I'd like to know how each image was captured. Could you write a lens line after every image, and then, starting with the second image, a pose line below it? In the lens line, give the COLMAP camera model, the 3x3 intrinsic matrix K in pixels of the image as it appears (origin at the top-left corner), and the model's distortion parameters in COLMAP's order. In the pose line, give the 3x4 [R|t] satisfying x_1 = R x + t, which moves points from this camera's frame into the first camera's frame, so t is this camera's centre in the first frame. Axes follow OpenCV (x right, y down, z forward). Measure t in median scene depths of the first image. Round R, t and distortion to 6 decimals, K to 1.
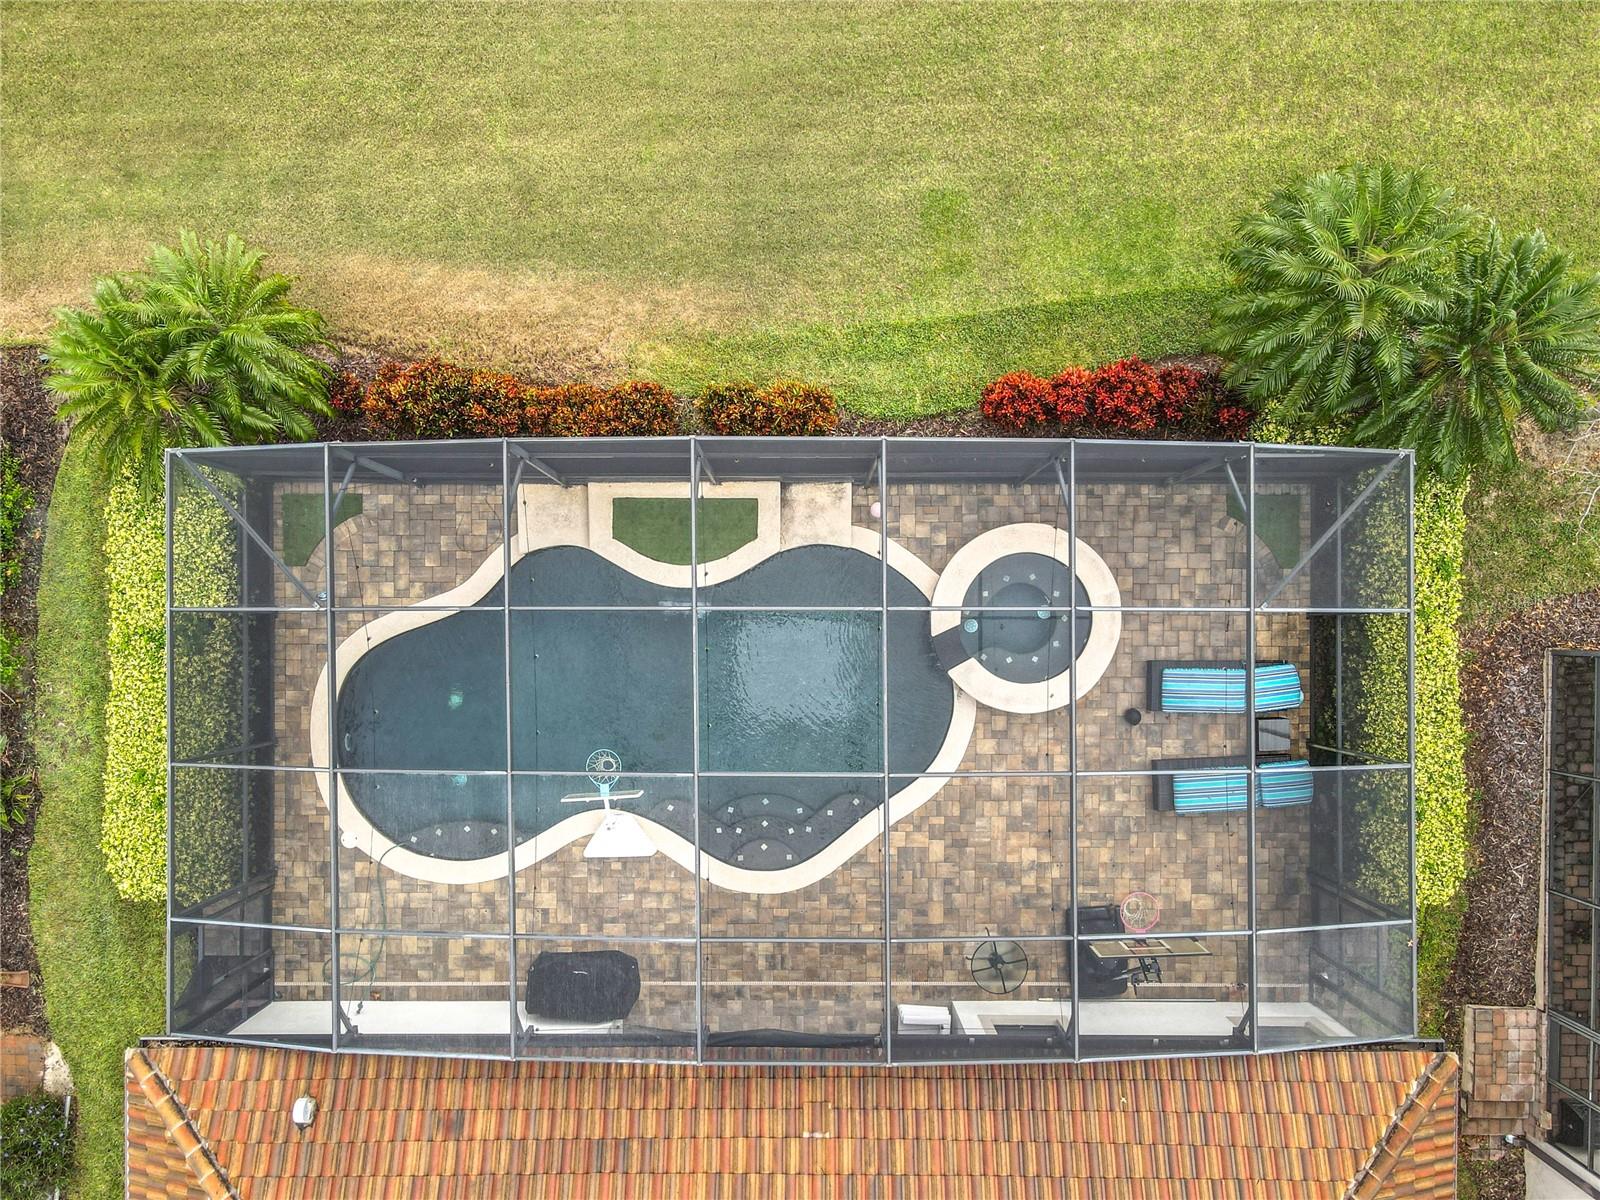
lens RADIAL K [[1093.3, 0, 801.5], [0, 1093.3, 616.7], [0, 0, 1]] dist [0.000186, 0.011290]
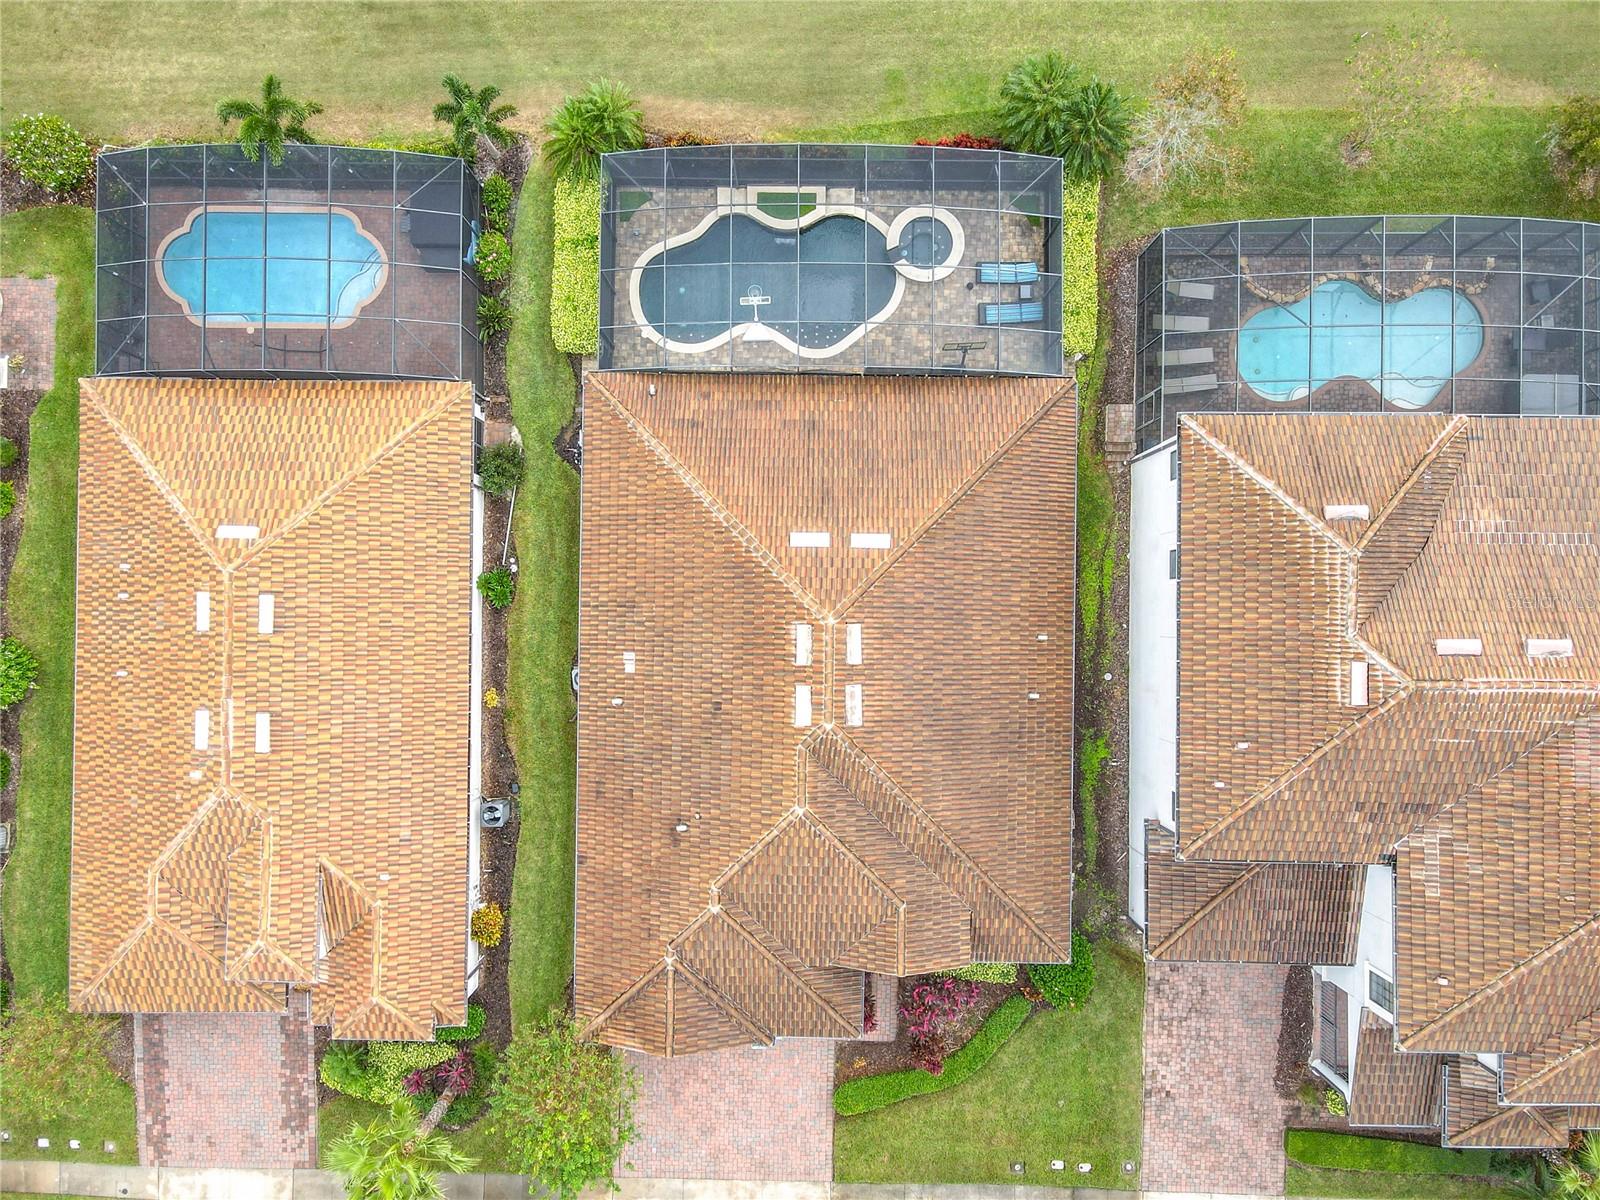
lens RADIAL K [[1093.3, 0, 800.8], [0, 1093.3, 582.9], [0, 0, 1]] dist [0.000186, 0.011290]
pose [[0.999915, 0.011586, -0.006044, -0.048771], [-0.011717, 0.999688, -0.022077, 0.803647], [0.005786, 0.022146, 0.999738, -1.401659]]
